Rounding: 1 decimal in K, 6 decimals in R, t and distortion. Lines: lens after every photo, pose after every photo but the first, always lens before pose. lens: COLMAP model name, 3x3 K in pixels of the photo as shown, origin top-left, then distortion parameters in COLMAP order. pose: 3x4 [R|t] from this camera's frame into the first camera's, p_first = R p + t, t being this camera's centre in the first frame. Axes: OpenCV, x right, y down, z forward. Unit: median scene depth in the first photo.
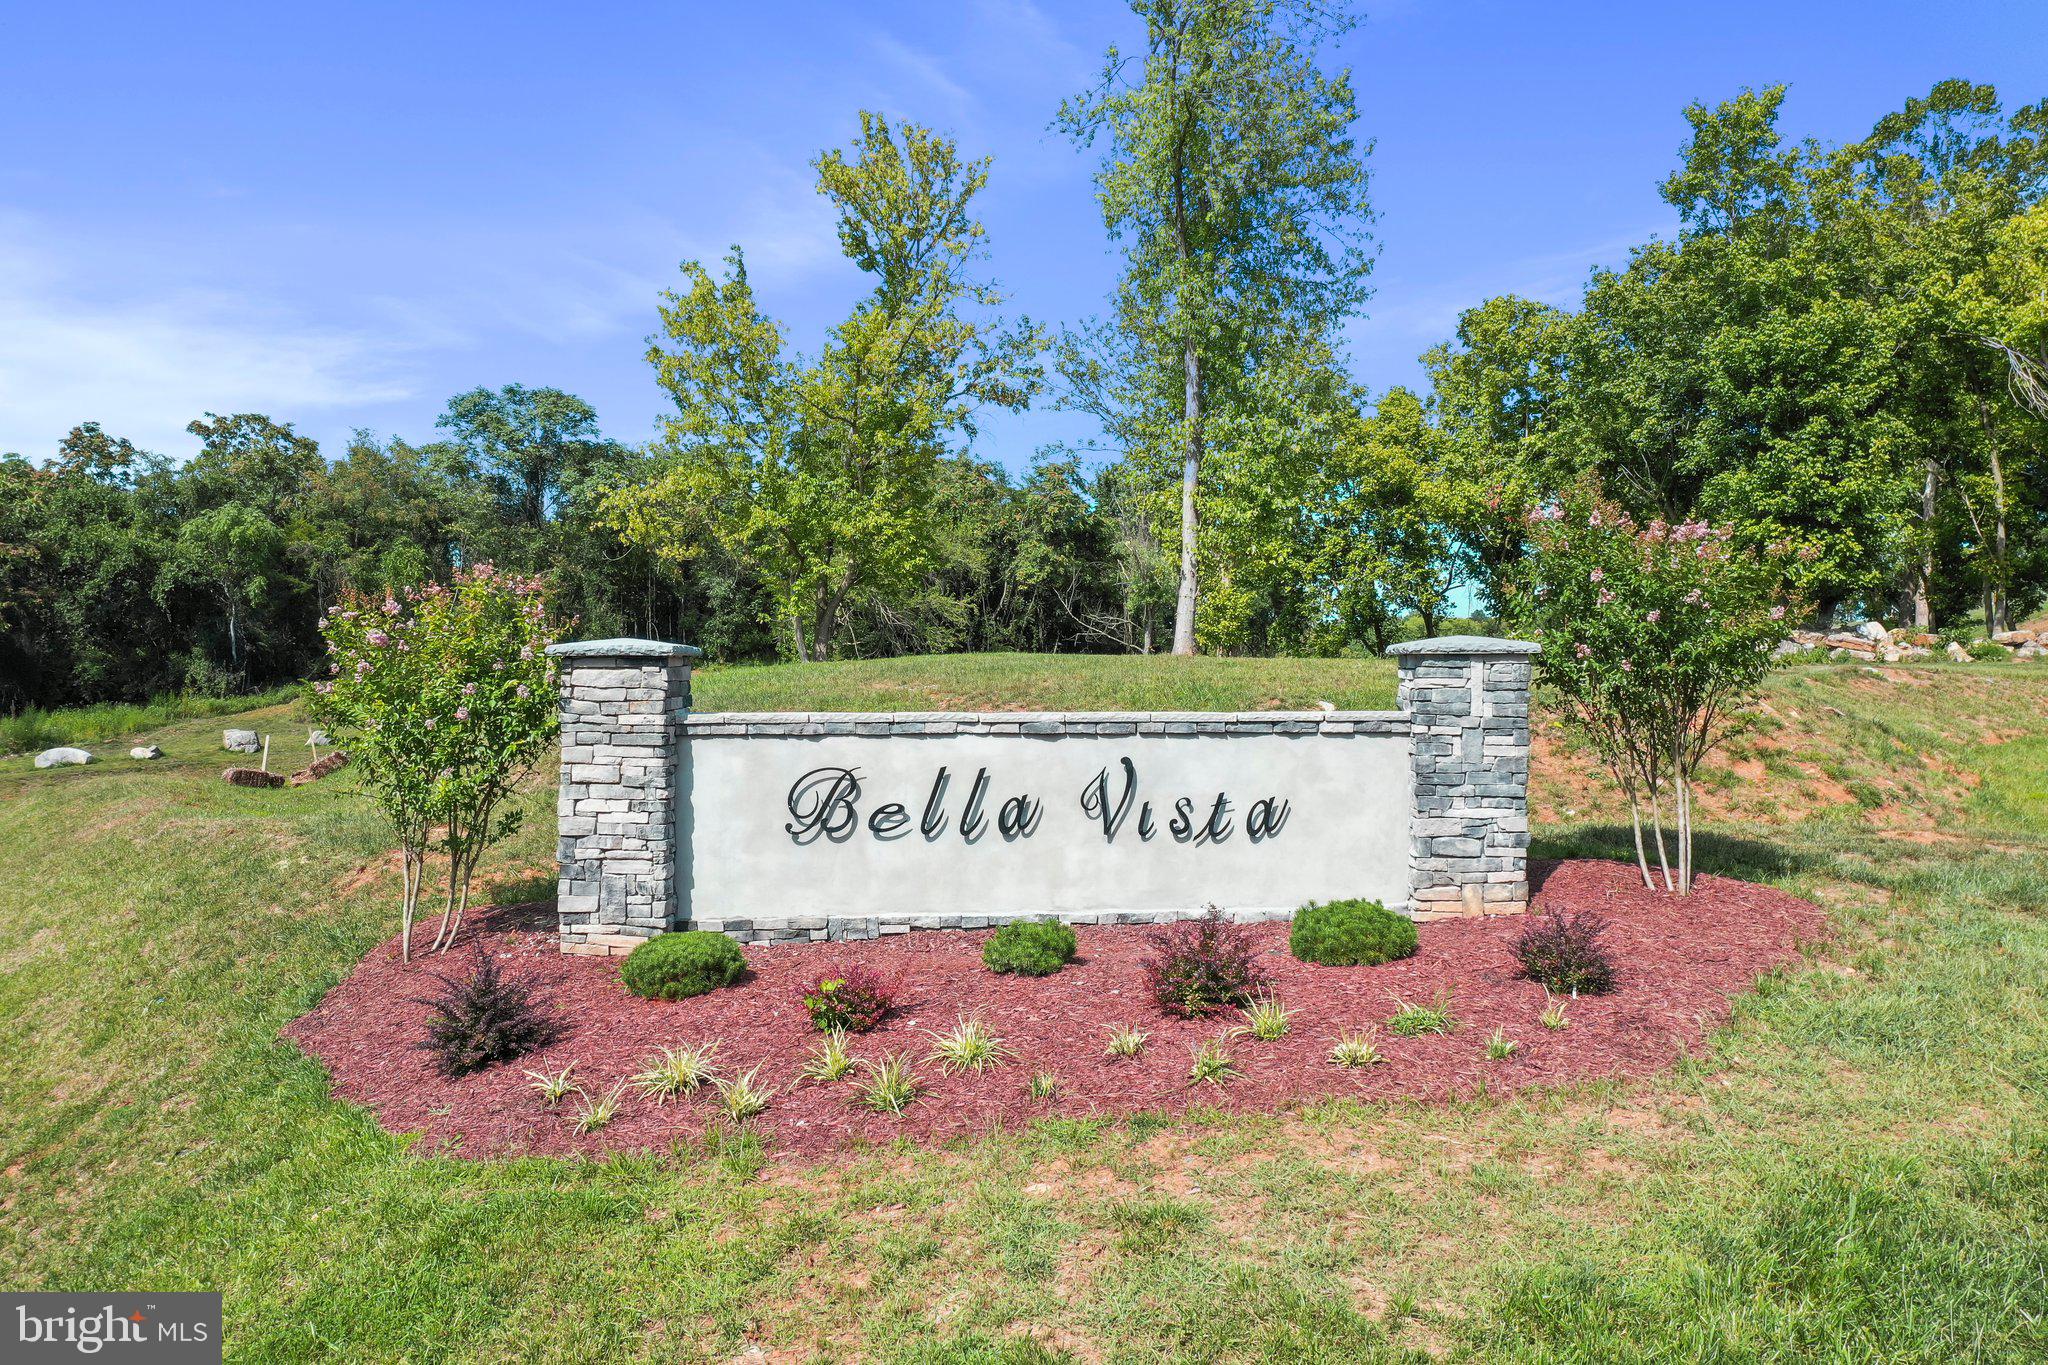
lens RADIAL K [[1662.3, 0, 1024.0], [0, 1662.3, 682.5], [0, 0, 1]] dist [-0.005368, -0.006648]
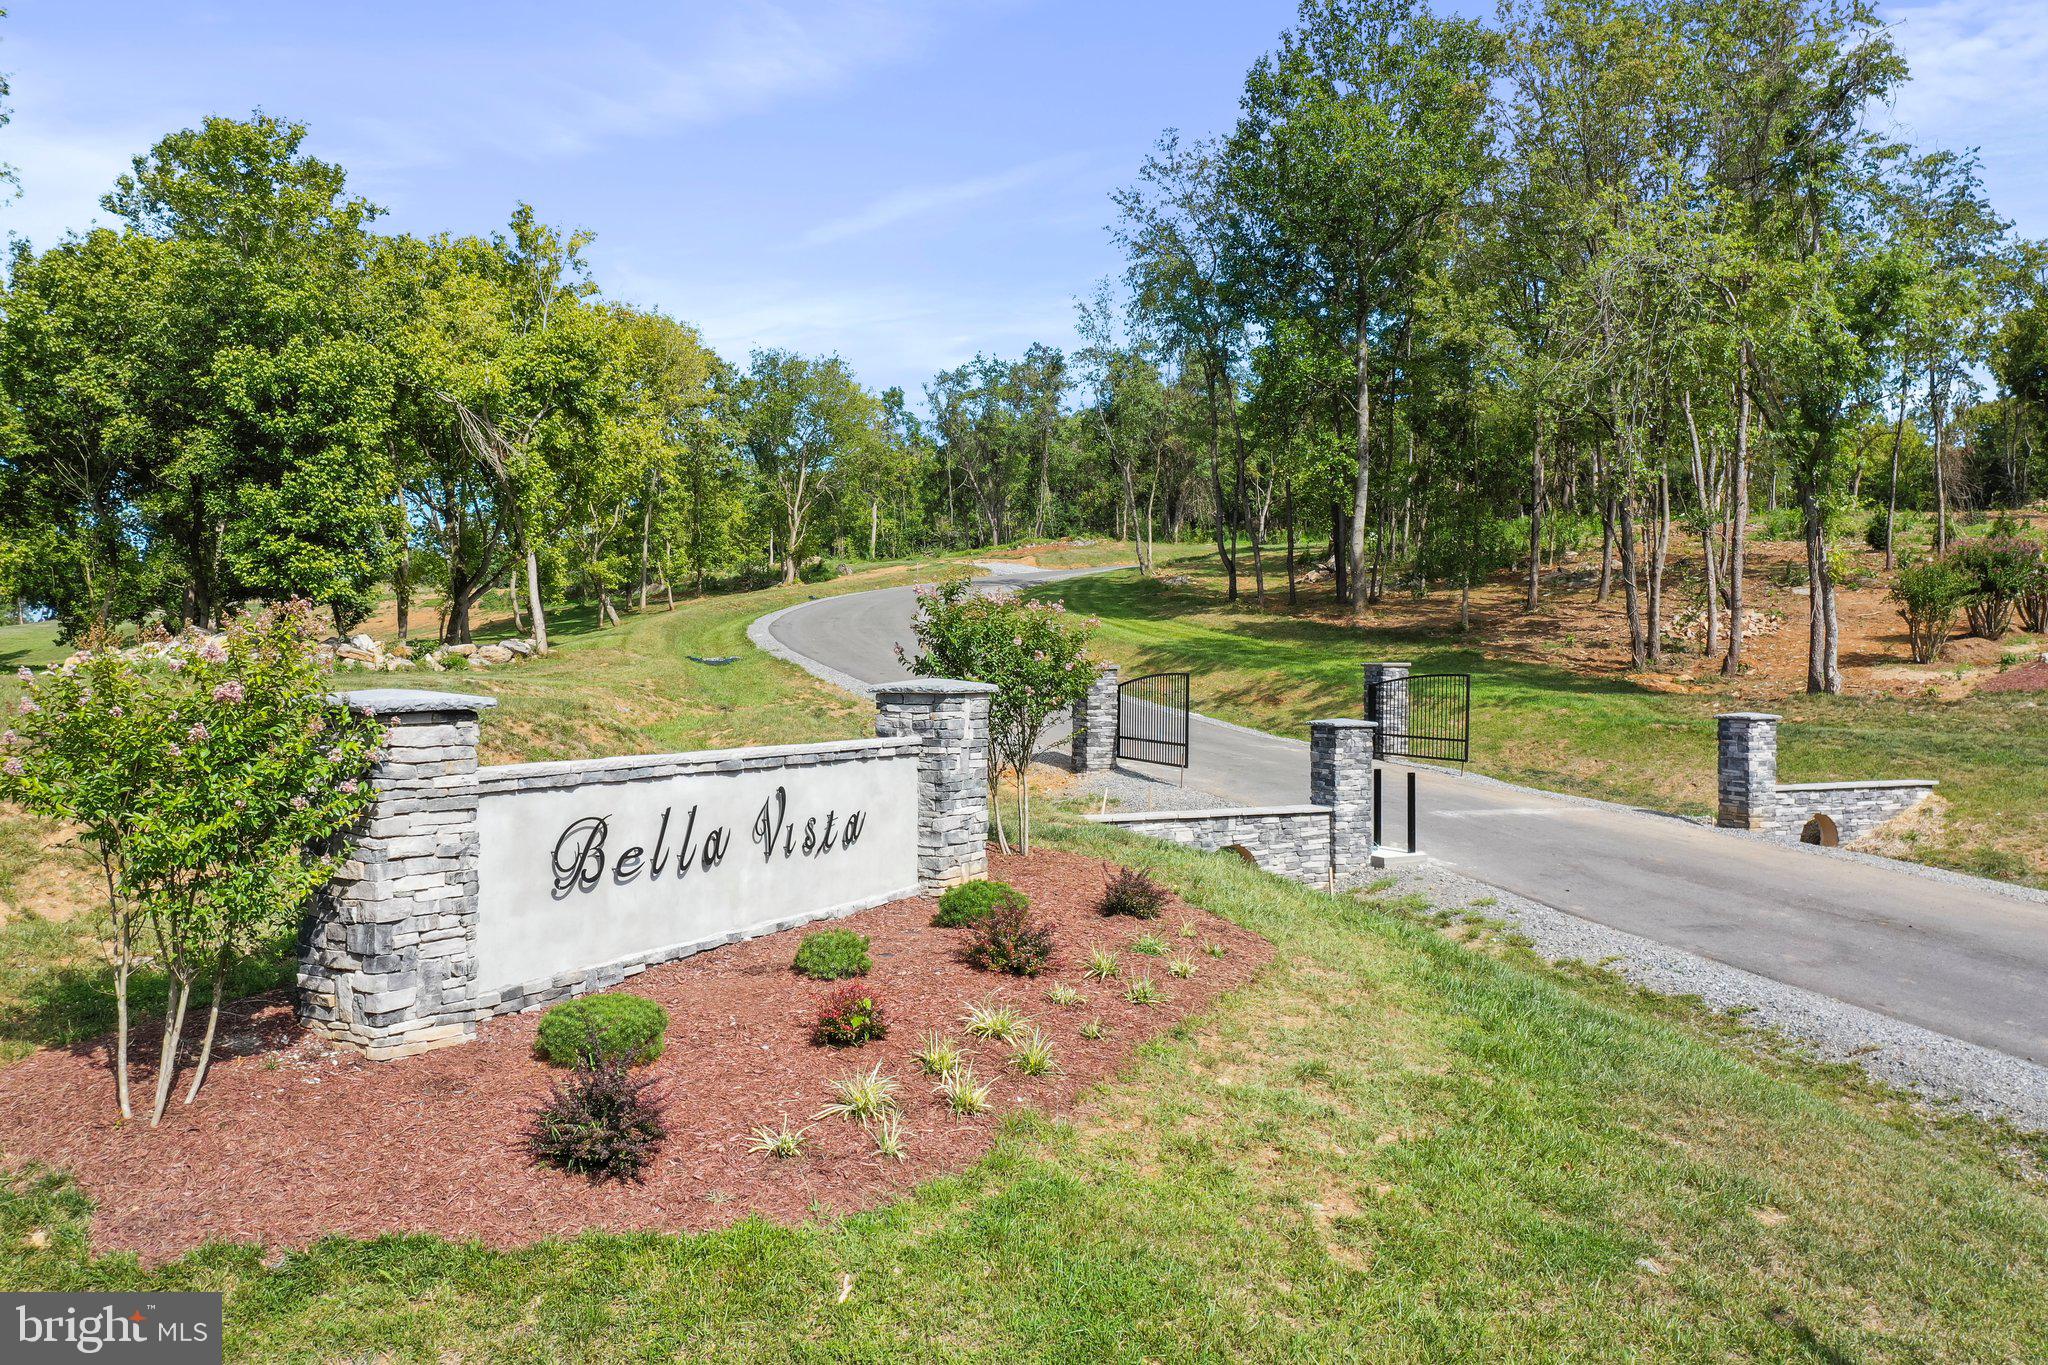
lens RADIAL K [[1641.8, 0, 1024.0], [0, 1641.8, 682.5], [0, 0, 1]] dist [-0.007206, -0.002333]
pose [[0.481586, -0.011117, 0.876328, -0.847825], [0.008258, 0.999933, 0.008147, -0.034889], [-0.876360, 0.003313, 0.481646, 0.303899]]
